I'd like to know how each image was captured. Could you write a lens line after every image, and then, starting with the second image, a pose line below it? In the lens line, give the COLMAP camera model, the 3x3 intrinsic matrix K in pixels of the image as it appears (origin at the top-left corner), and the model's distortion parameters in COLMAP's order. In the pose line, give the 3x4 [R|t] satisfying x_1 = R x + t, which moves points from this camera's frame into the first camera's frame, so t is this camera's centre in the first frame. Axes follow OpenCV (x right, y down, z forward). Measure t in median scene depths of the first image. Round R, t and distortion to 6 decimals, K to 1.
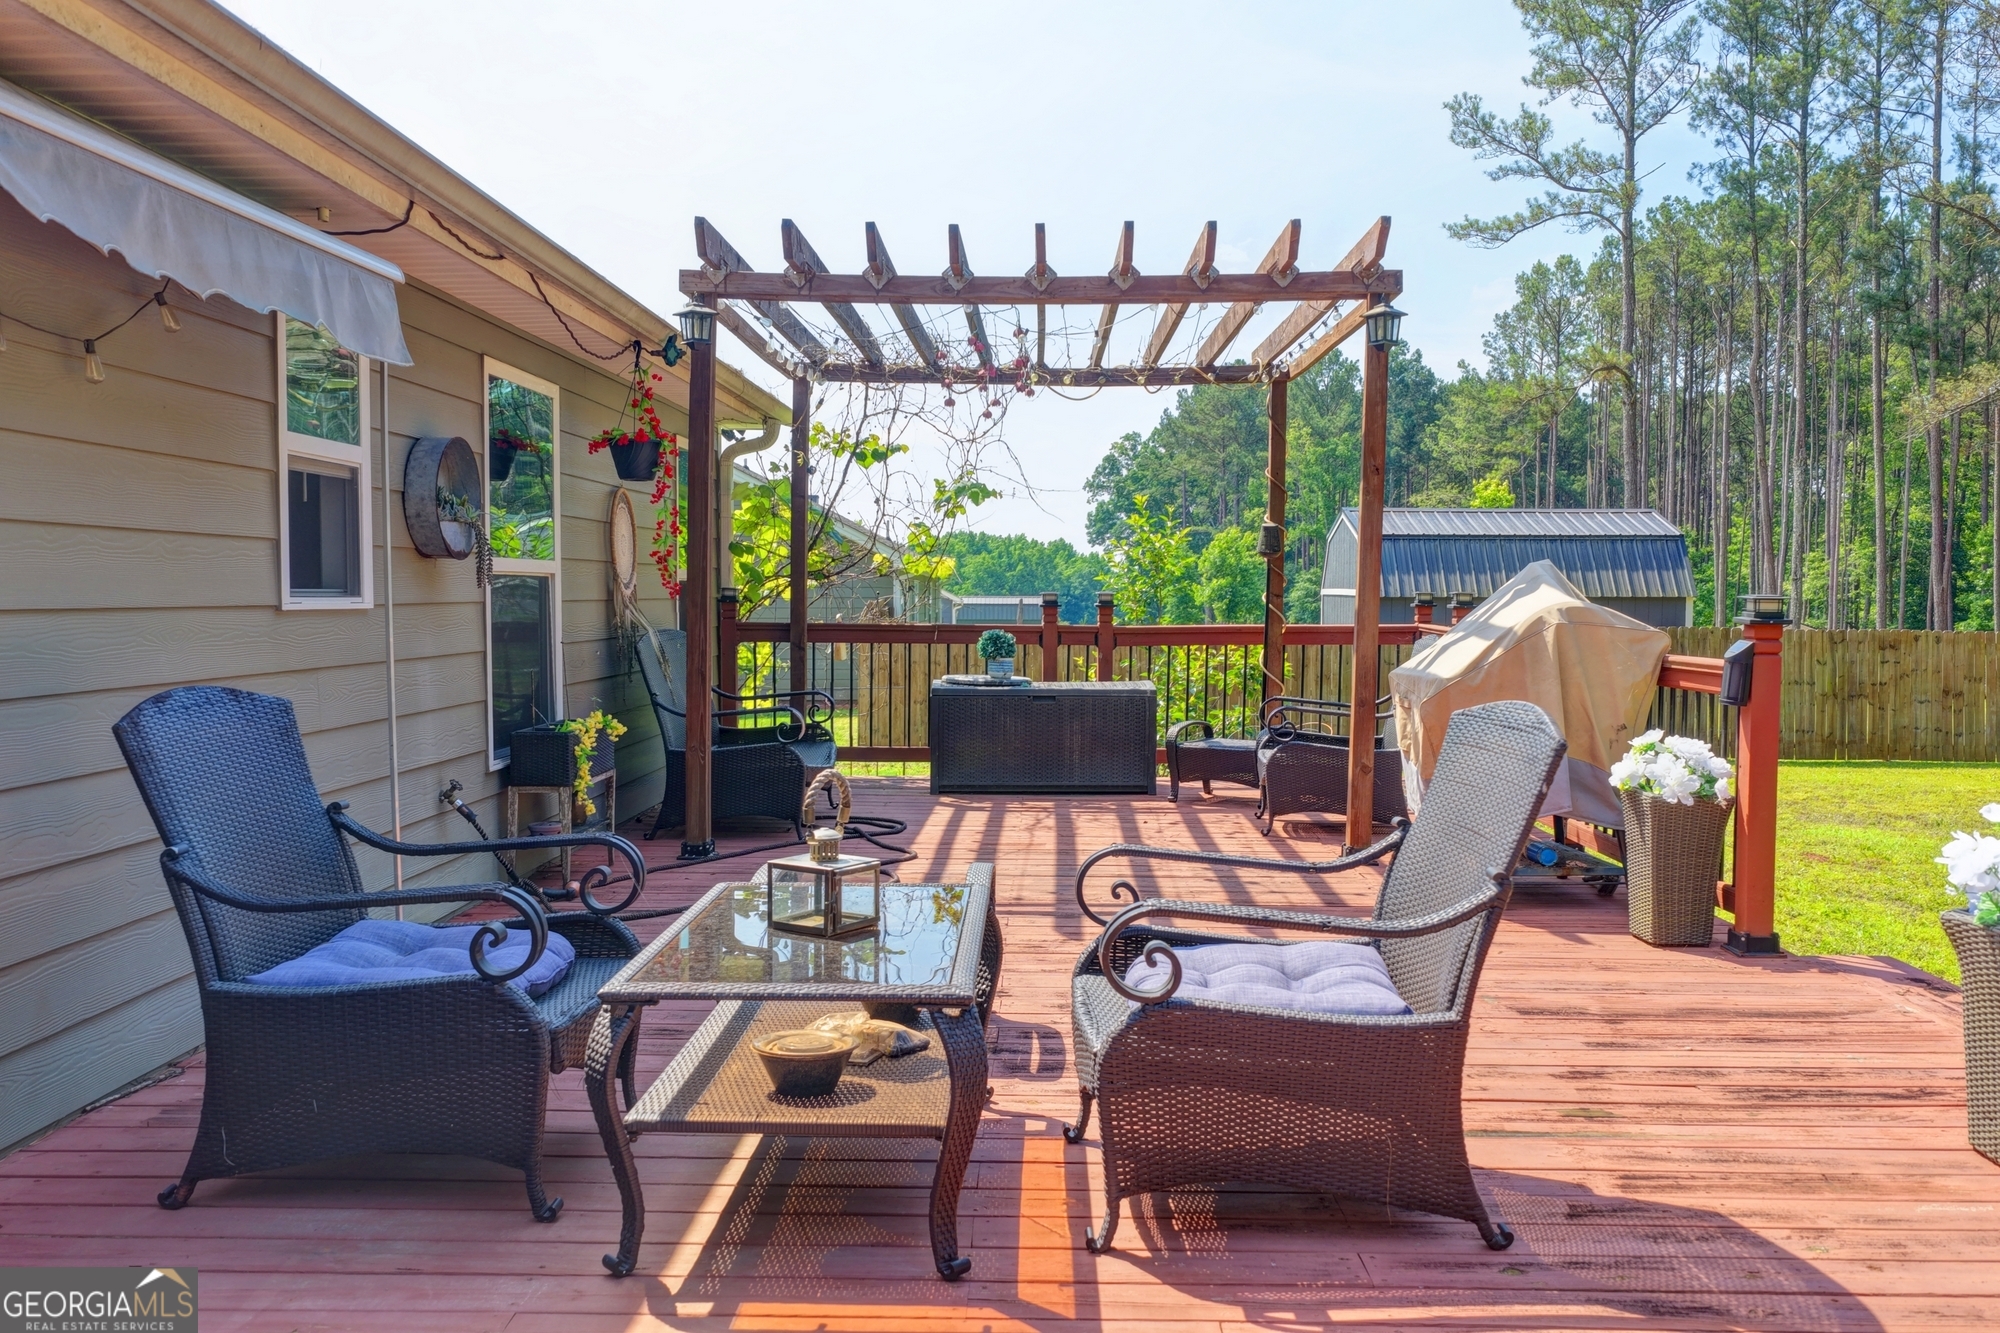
lens RADIAL K [[1649.2, 0, 1000.0], [0, 1649.2, 666.5], [0, 0, 1]] dist [-0.008952, 0.011715]
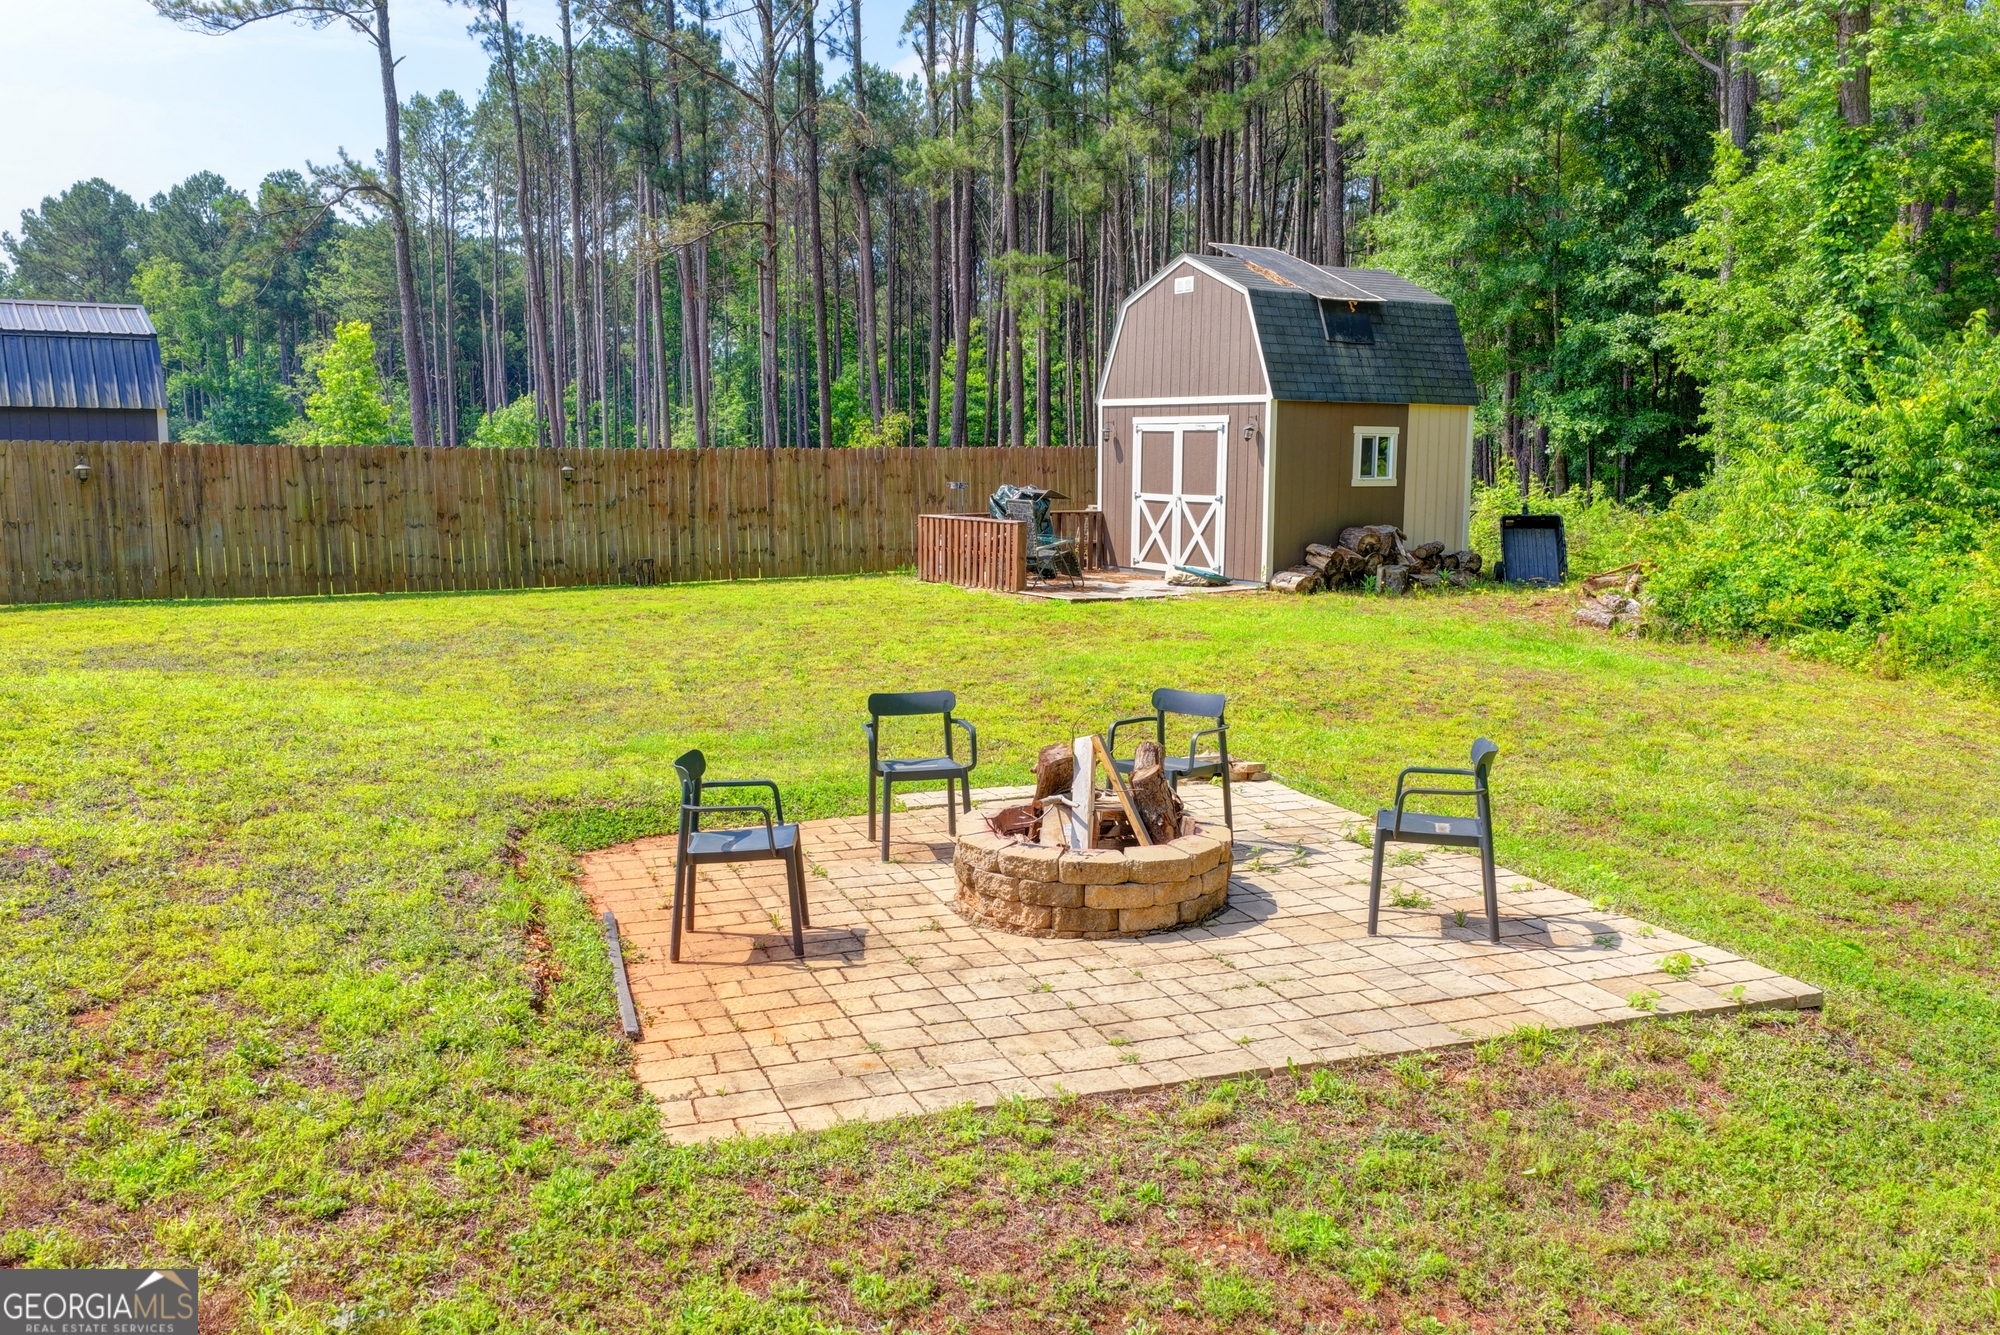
lens RADIAL K [[1676.6, 0, 1000.0], [0, 1676.6, 667.5], [0, 0, 1]] dist [-0.002470, 0.005341]
pose [[0.833419, -0.068864, 0.548334, 0.136268], [0.025842, 0.995977, 0.085804, 0.012090], [-0.552037, -0.057340, 0.831846, 0.020918]]
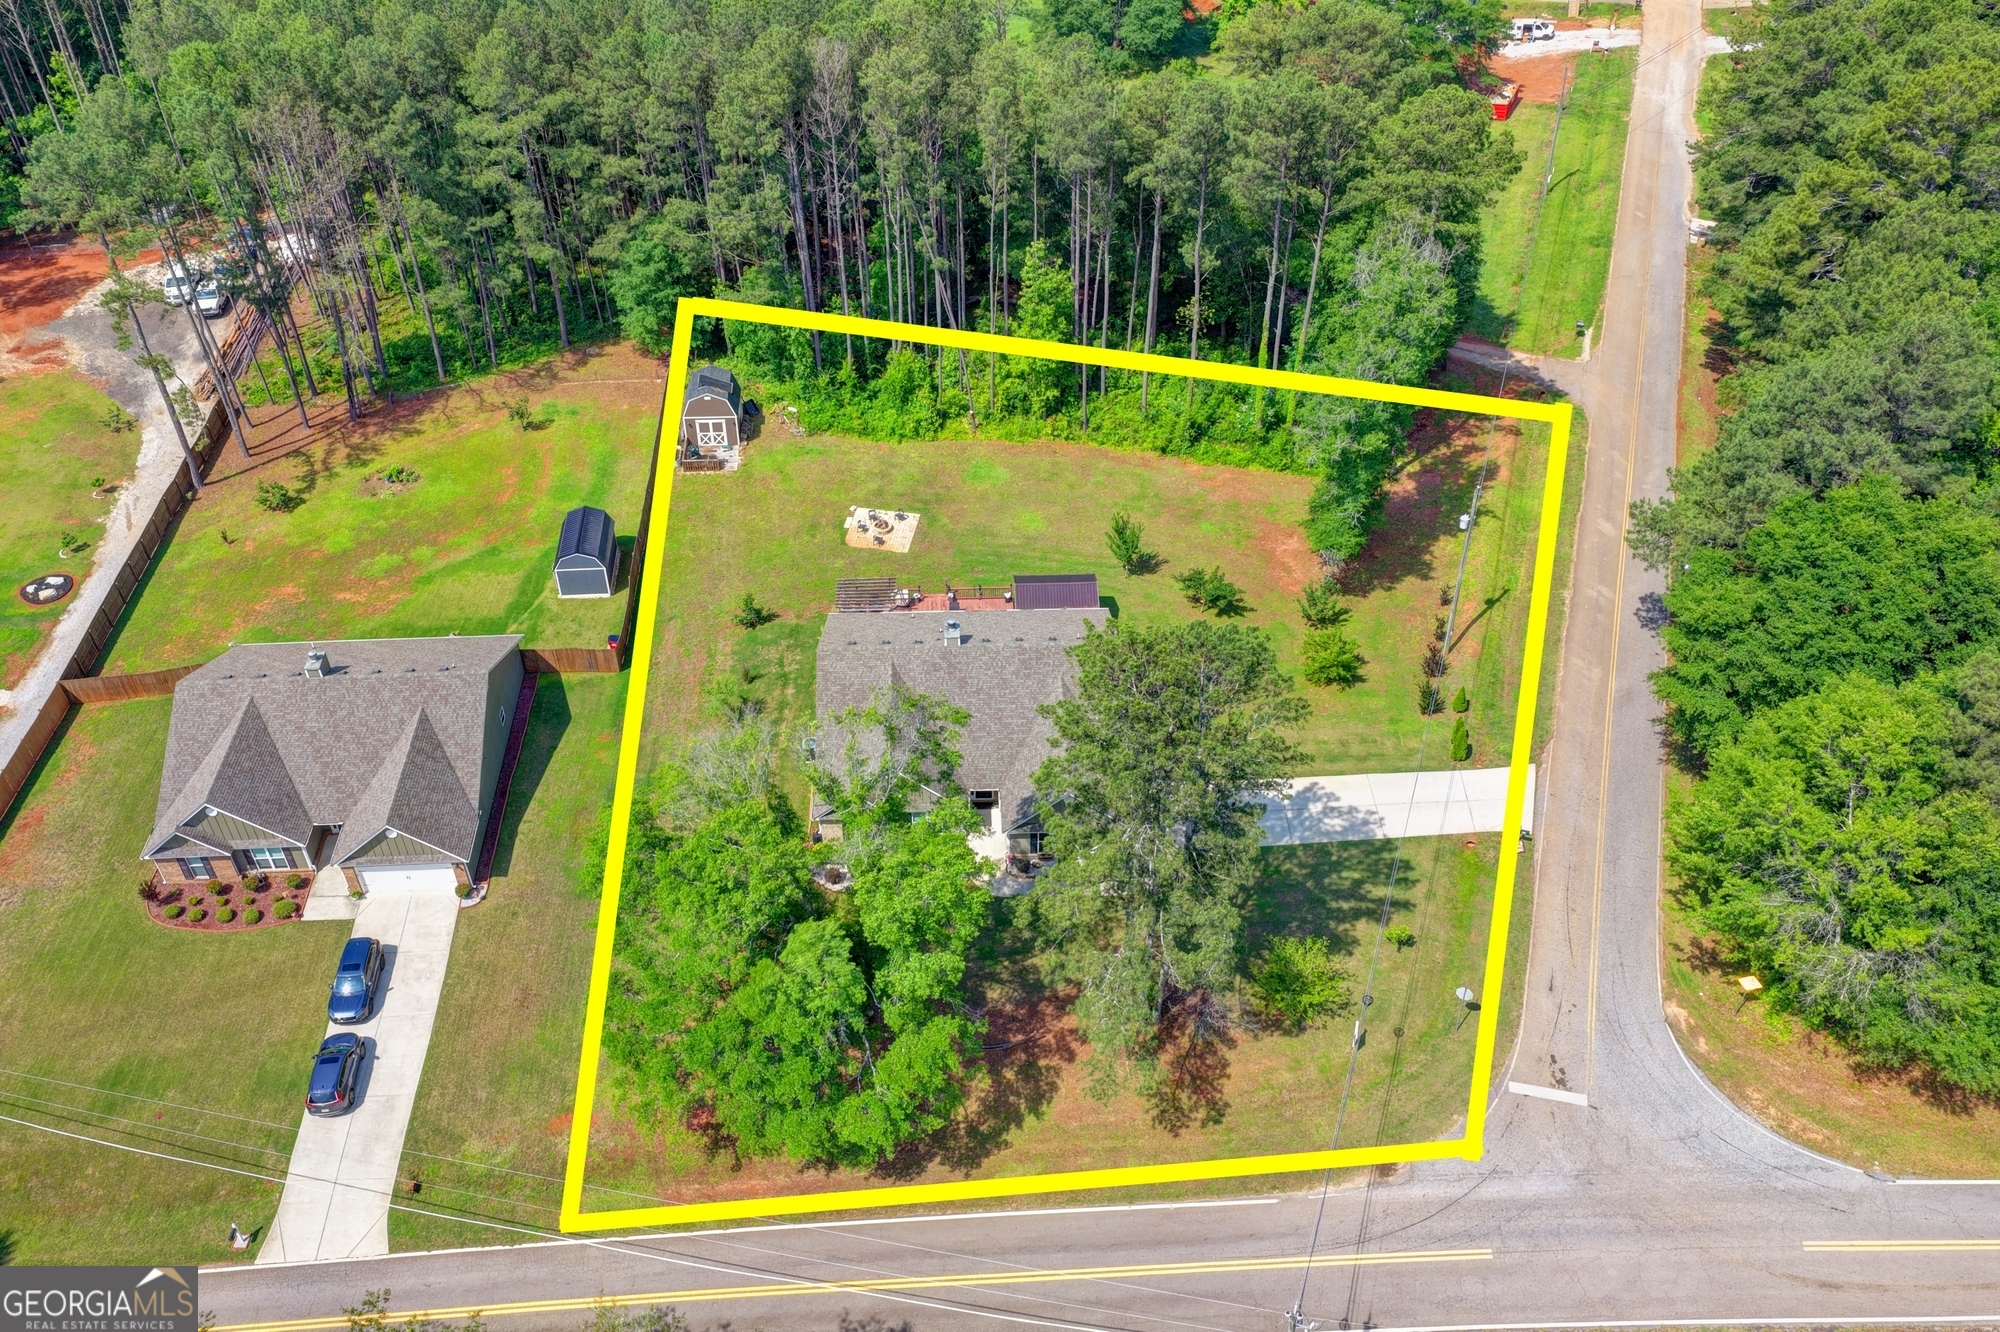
lens RADIAL K [[1649.2, 0, 1000.0], [0, 1649.2, 666.0], [0, 0, 1]] dist [-0.008952, 0.011715]
pose [[-0.094353, -0.646661, 0.756920, -1.412107], [0.057017, 0.755553, 0.652601, -1.116204], [-0.993905, 0.104732, -0.034418, 0.079446]]
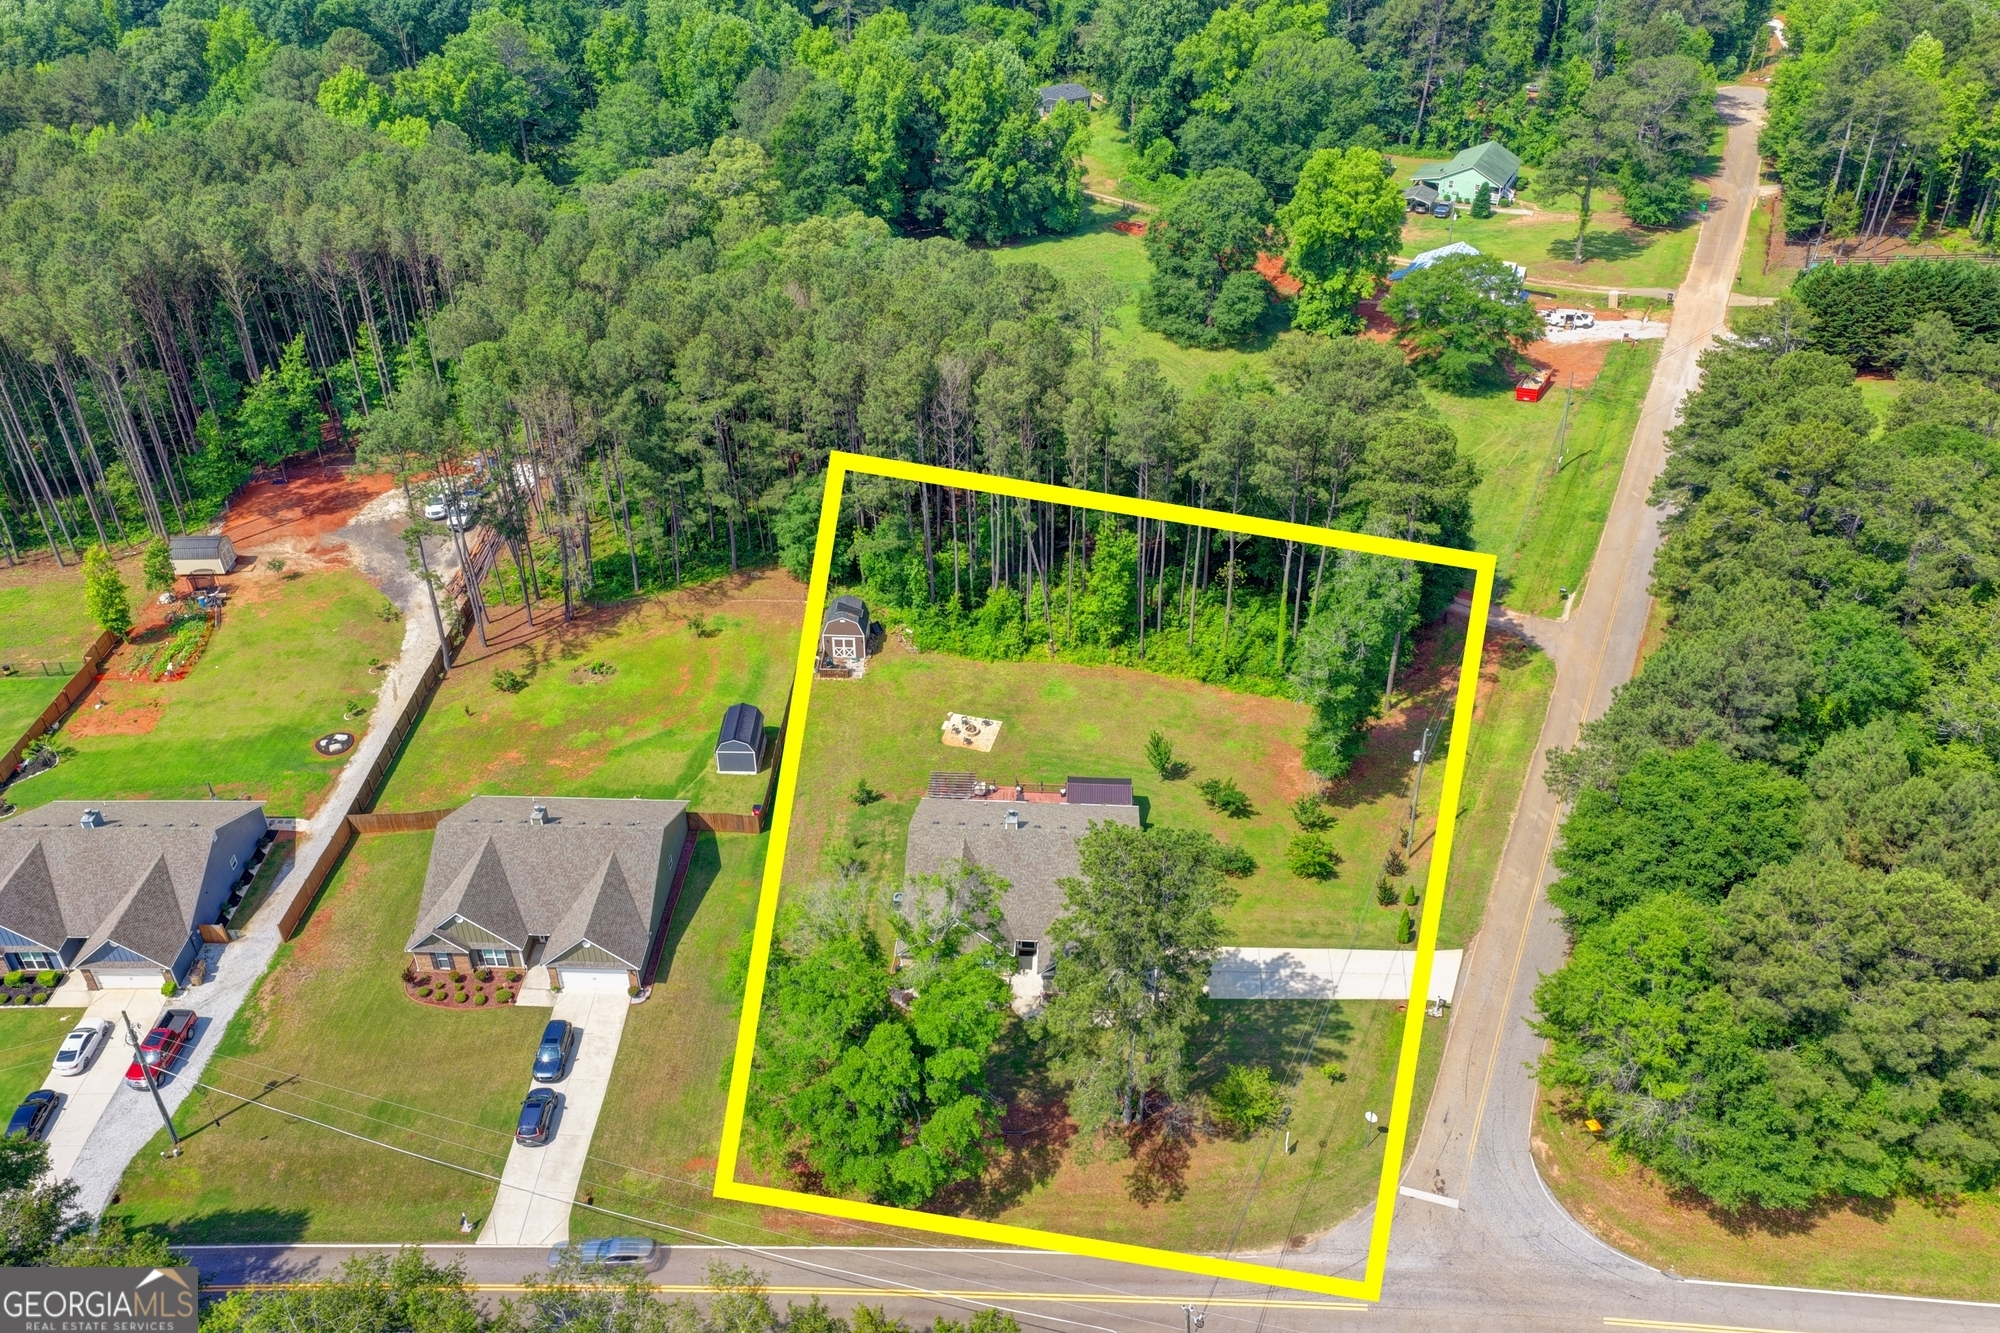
lens RADIAL K [[1585.7, 0, 1011.8], [0, 1585.7, 666.6], [0, 0, 1]] dist [-0.005856, 0.001289]
pose [[-0.008088, -0.563961, 0.825762, -1.730824], [0.051972, 0.824436, 0.563564, -1.395087], [-0.998616, 0.047475, 0.022642, 0.013868]]
